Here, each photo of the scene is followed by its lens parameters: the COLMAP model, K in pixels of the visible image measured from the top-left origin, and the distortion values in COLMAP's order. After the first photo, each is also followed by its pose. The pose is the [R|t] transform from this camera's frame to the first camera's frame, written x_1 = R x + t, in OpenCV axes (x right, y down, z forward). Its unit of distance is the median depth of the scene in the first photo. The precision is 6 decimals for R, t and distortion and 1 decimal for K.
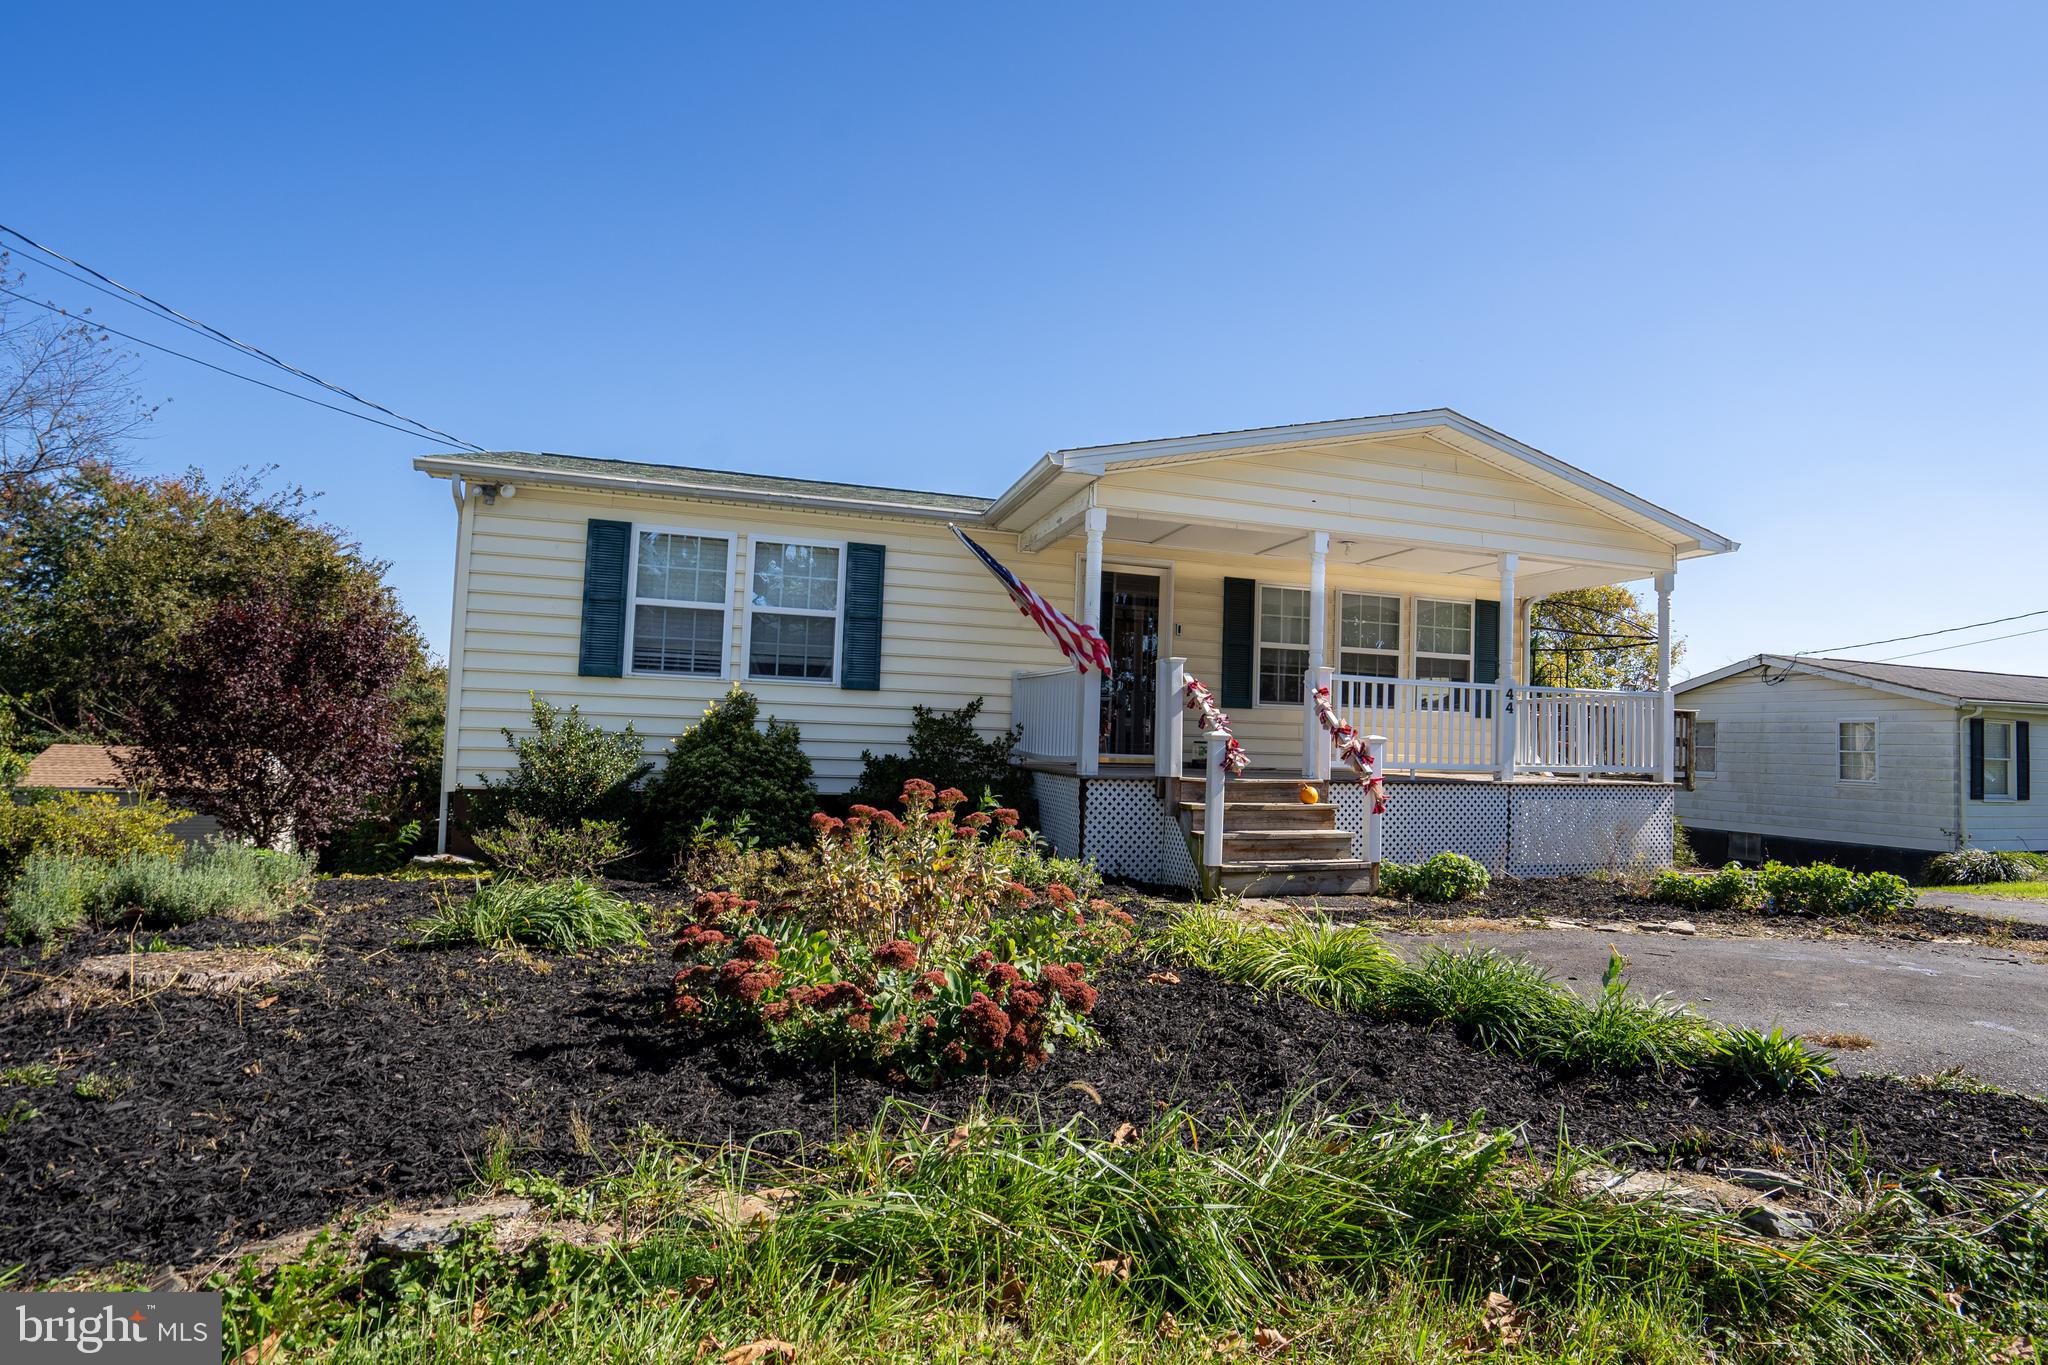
lens RADIAL K [[1086.5, 0, 1027.6], [0, 1086.5, 670.2], [0, 0, 1]] dist [-0.046299, 0.010302]
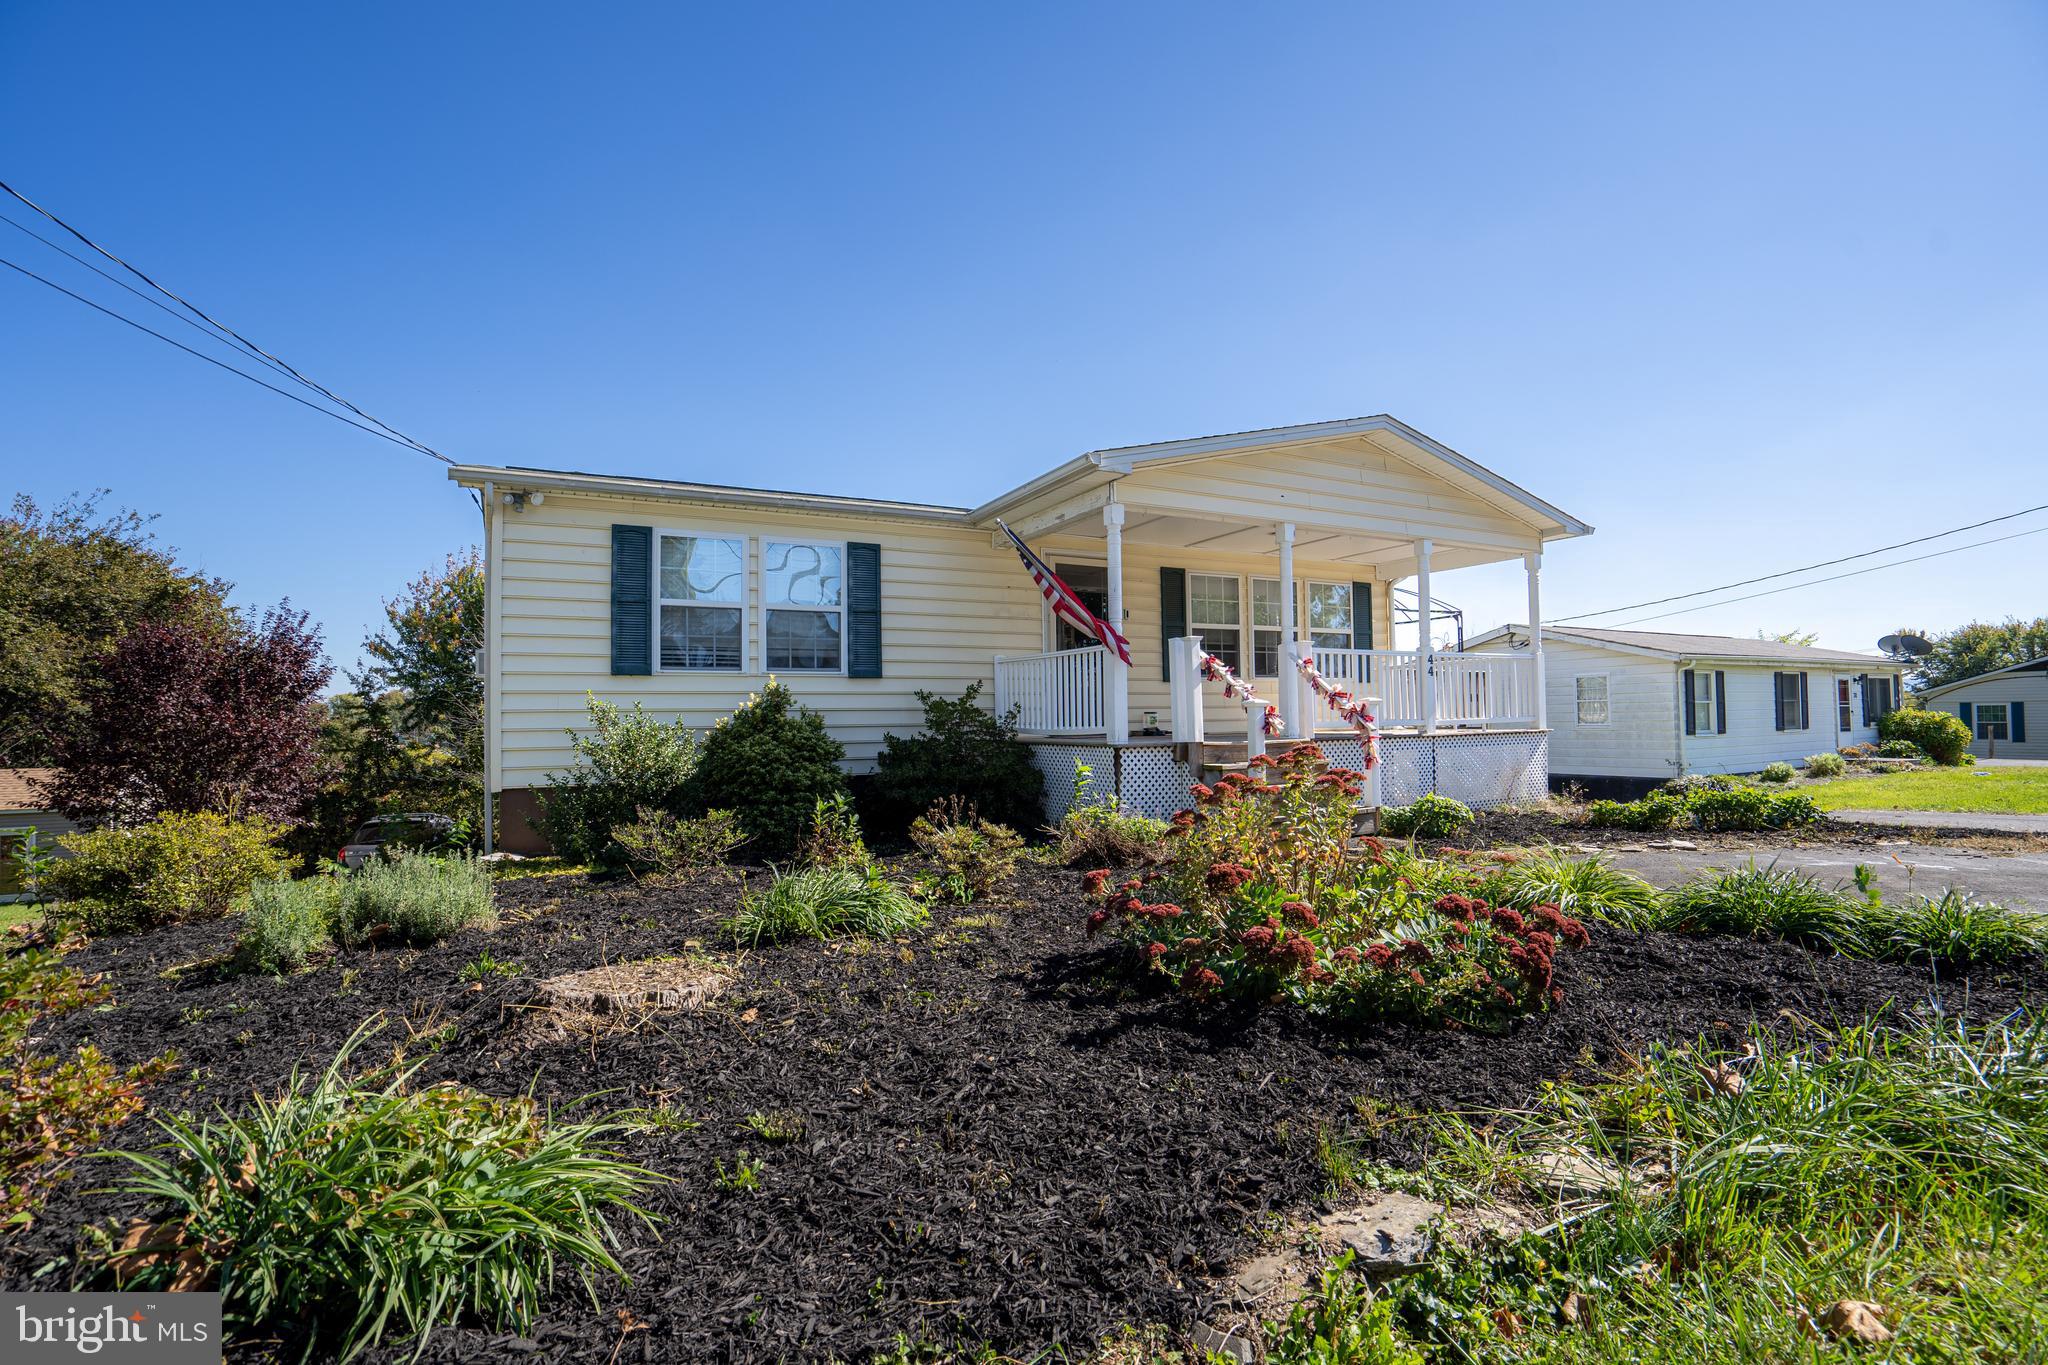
lens RADIAL K [[955.0, 0, 1008.3], [0, 955.0, 678.5], [0, 0, 1]] dist [-0.047706, 0.015197]
pose [[0.990806, -0.040388, 0.129125, -0.151421], [0.037721, 0.999023, 0.023031, 0.001931], [-0.129929, -0.017948, 0.991361, 0.039440]]
